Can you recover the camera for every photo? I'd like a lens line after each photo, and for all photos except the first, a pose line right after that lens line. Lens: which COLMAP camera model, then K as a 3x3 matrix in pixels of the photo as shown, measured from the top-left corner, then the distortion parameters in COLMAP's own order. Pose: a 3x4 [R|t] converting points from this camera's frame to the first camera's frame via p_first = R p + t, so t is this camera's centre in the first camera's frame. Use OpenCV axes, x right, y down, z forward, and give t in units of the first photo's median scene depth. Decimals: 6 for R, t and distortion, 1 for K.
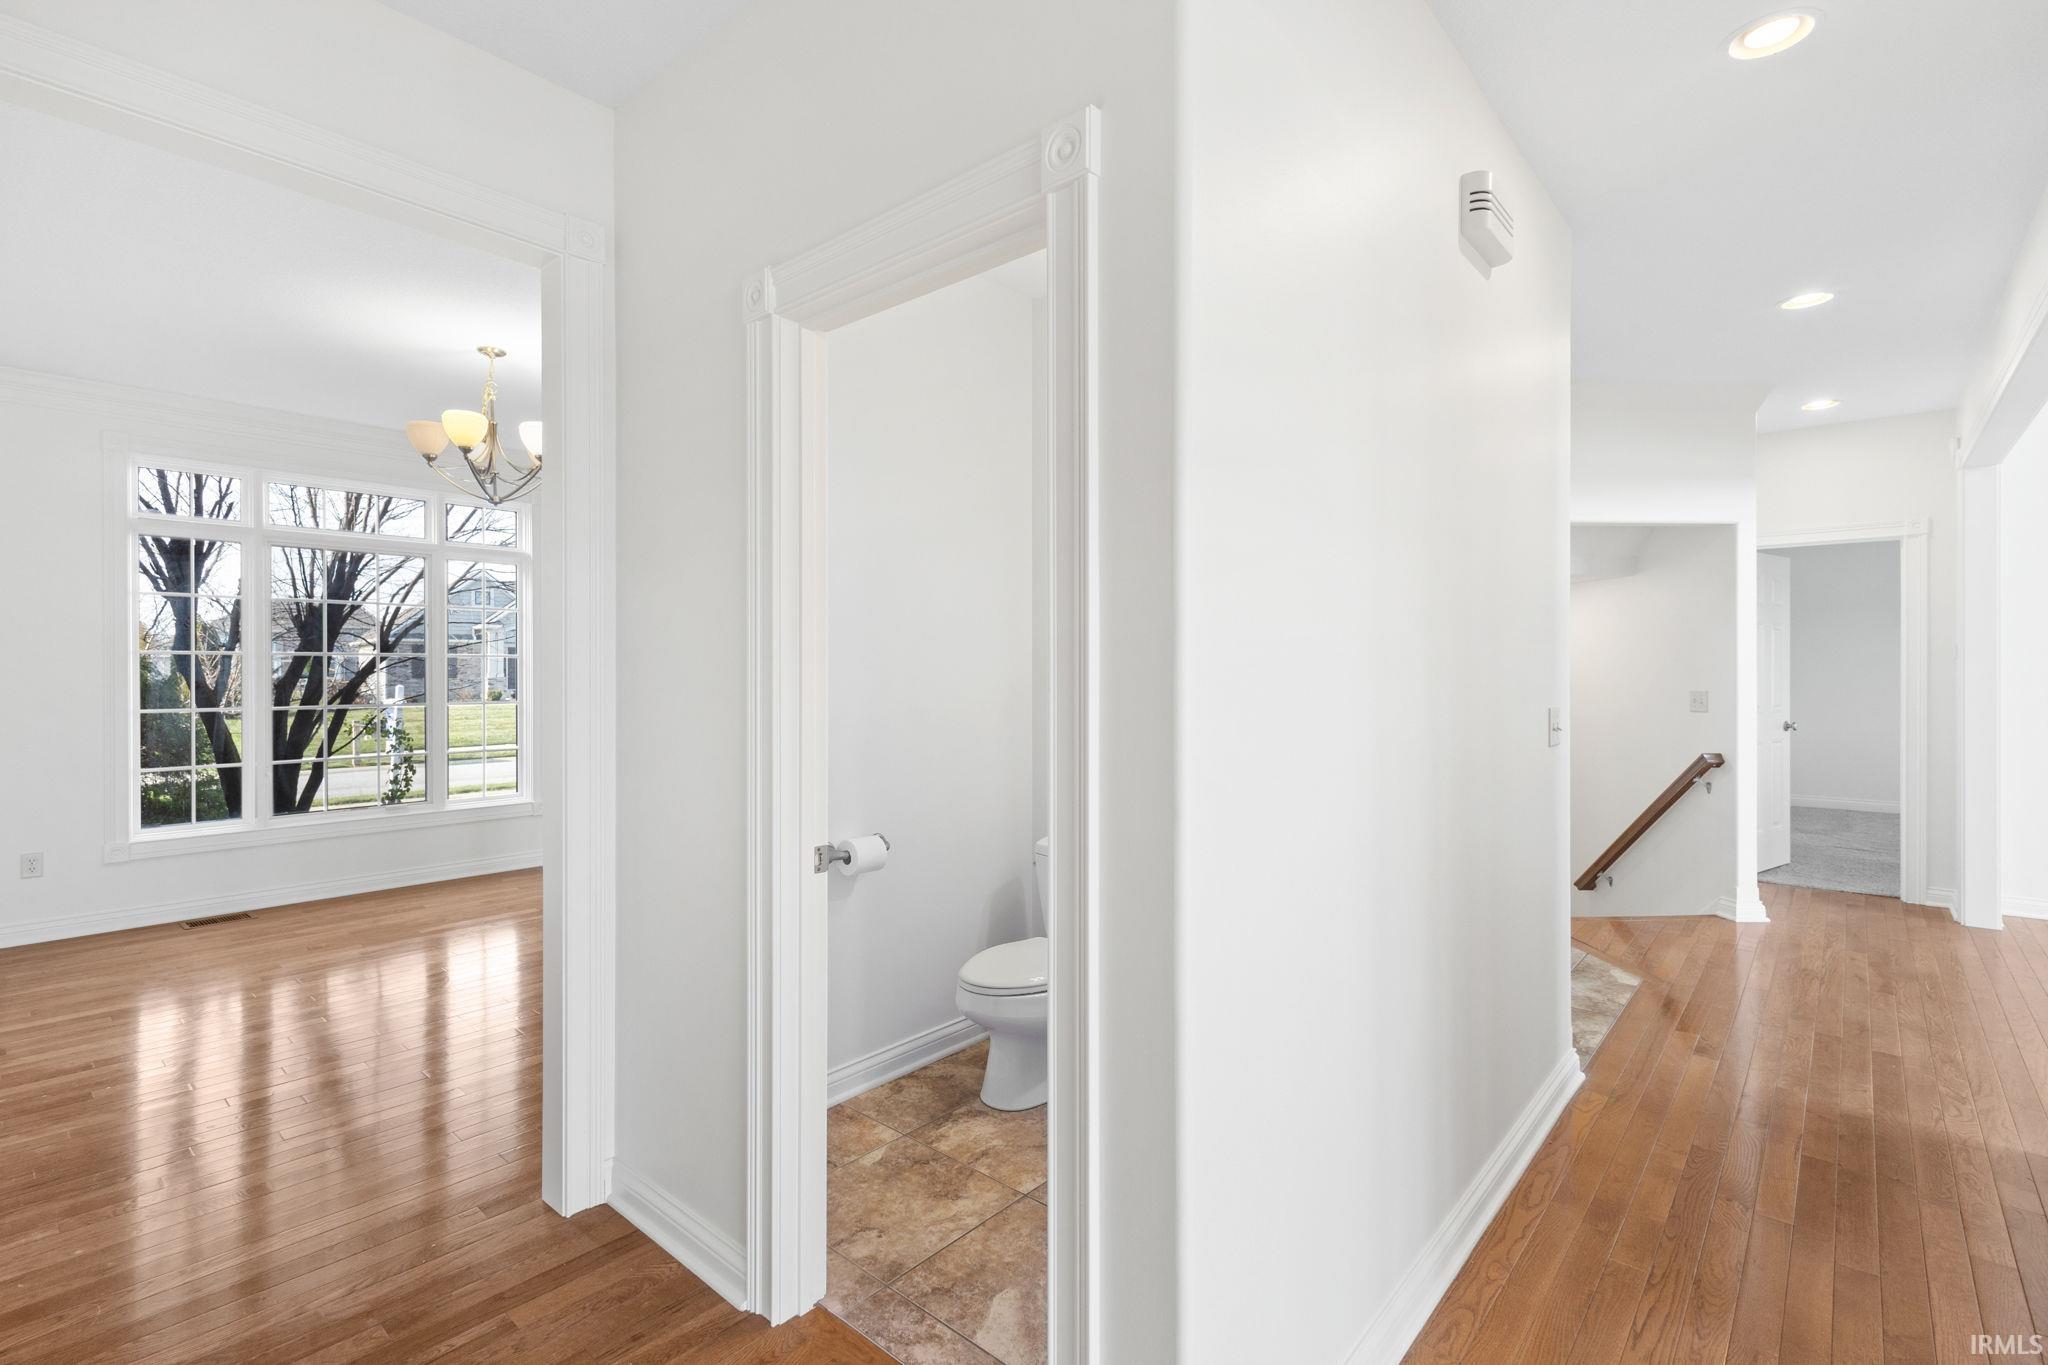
lens RADIAL K [[940.2, 0, 1032.4], [0, 940.2, 669.6], [0, 0, 1]] dist [0.002949, -0.000347]
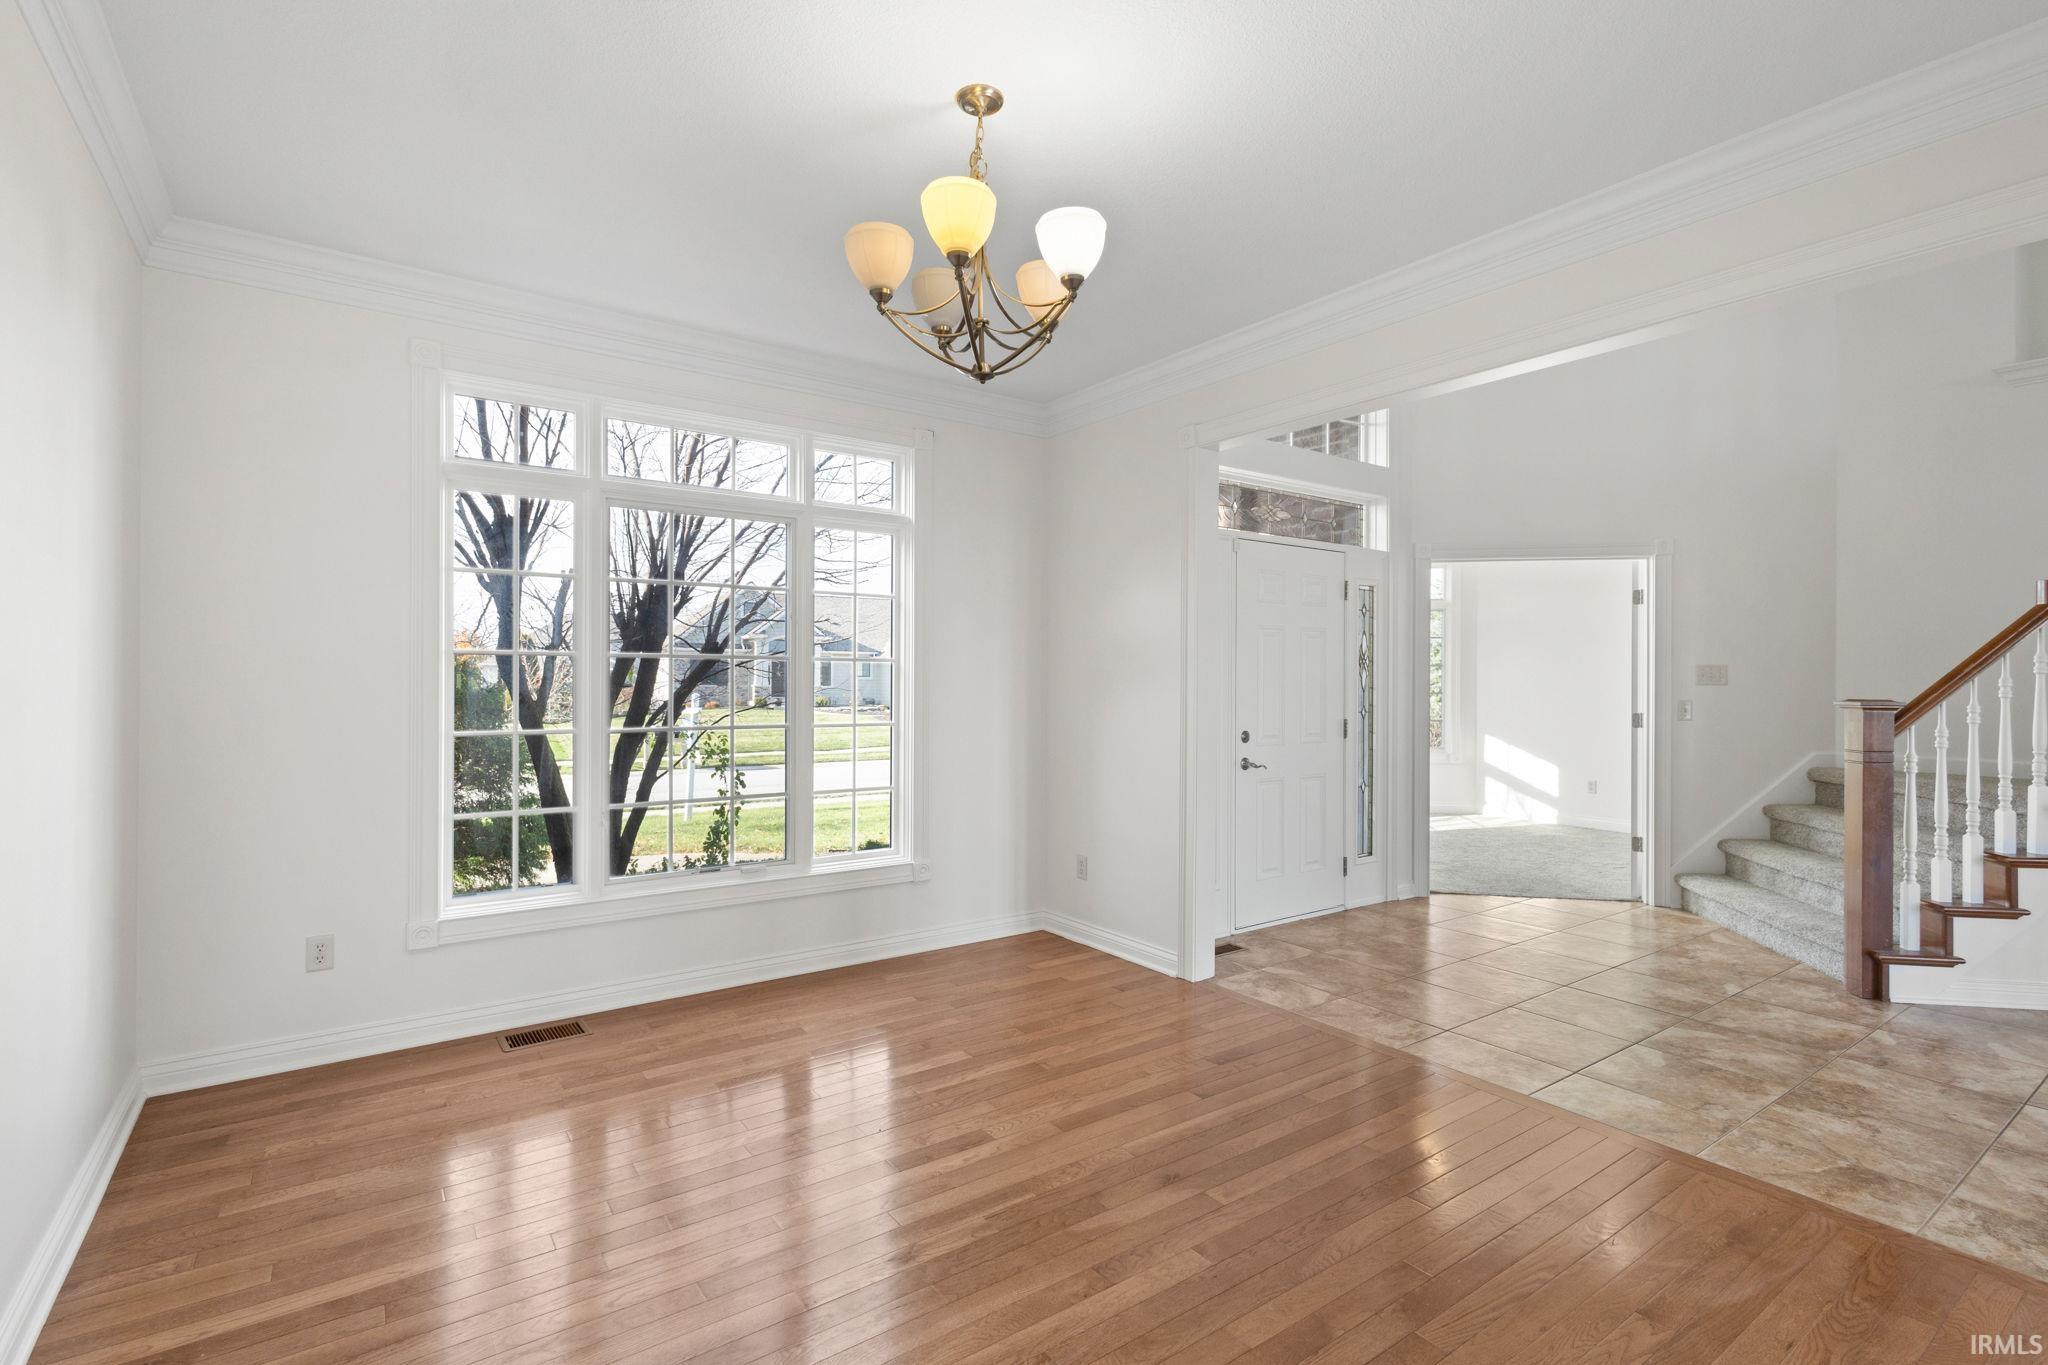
lens RADIAL K [[940.2, 0, 1015.9], [0, 940.2, 683.5], [0, 0, 1]] dist [0.002949, -0.000347]
pose [[0.971461, 0.009830, -0.236996, -0.311100], [-0.009286, 0.999951, 0.003411, -0.000501], [0.237018, -0.001113, 0.971505, 0.349409]]
